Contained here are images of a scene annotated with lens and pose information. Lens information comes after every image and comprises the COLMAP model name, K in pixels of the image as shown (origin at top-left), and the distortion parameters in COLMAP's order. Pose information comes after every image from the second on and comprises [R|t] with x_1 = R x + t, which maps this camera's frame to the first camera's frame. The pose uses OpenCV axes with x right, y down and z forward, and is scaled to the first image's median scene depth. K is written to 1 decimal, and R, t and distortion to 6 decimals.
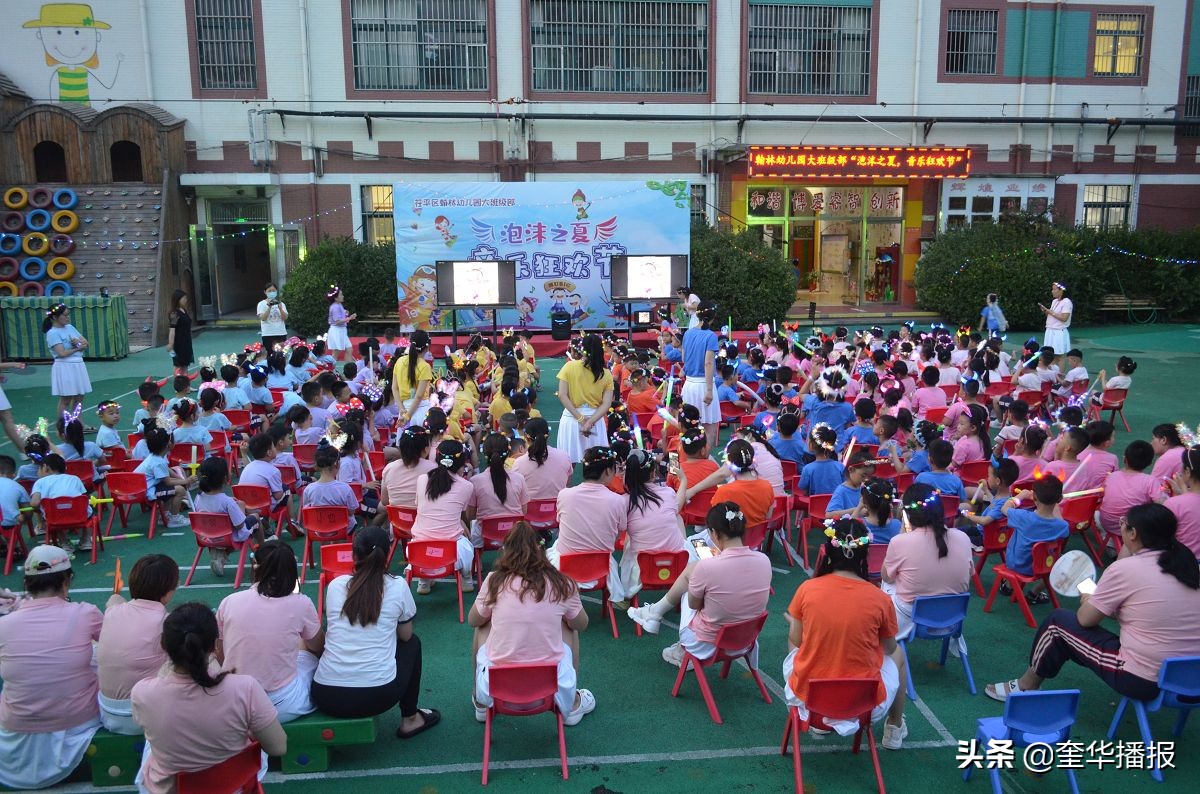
lens RADIAL K [[904.1, 0, 599.2], [0, 904.1, 395.8], [0, 0, 1]] dist [0.003215, -0.006098]
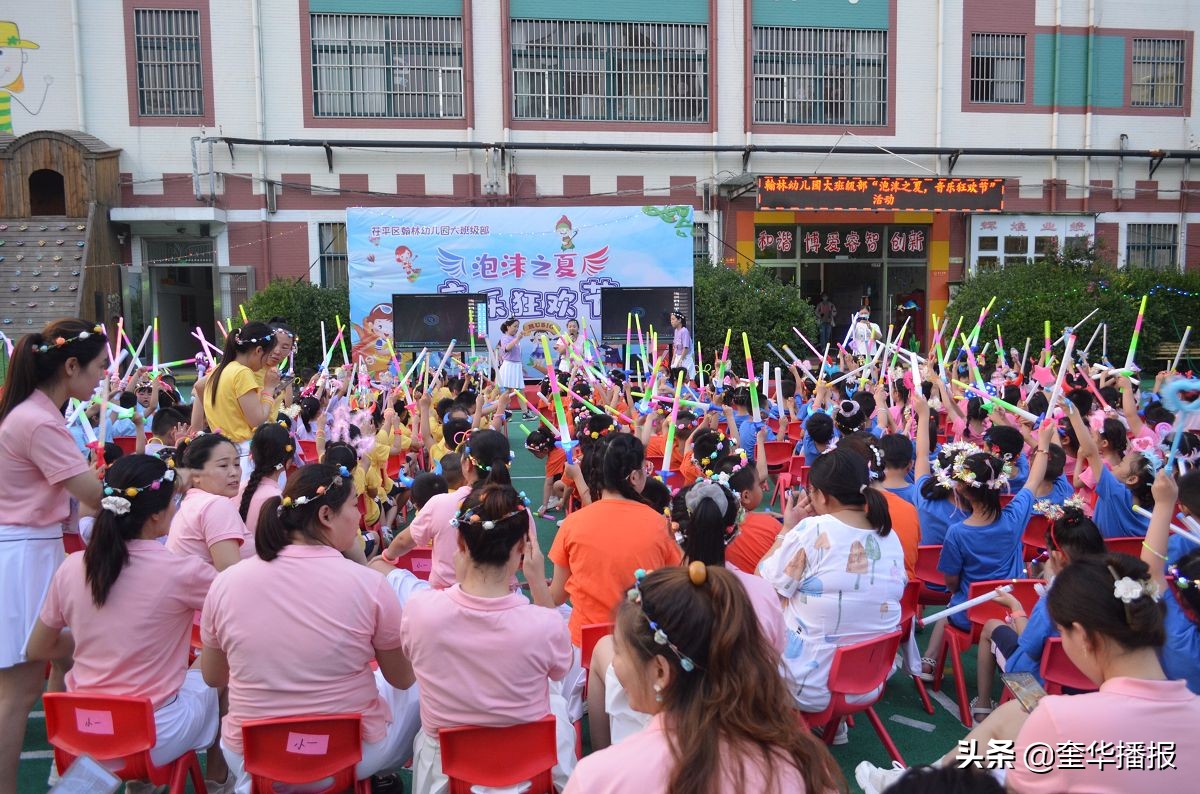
lens RADIAL K [[904.1, 0, 604.2], [0, 904.1, 402.7], [0, 0, 1]] dist [0.003215, -0.006098]
pose [[0.999913, -0.004059, 0.012585, 0.003470], [0.005016, 0.997016, -0.077037, 0.012369], [-0.012235, 0.077093, 0.996949, 0.128213]]
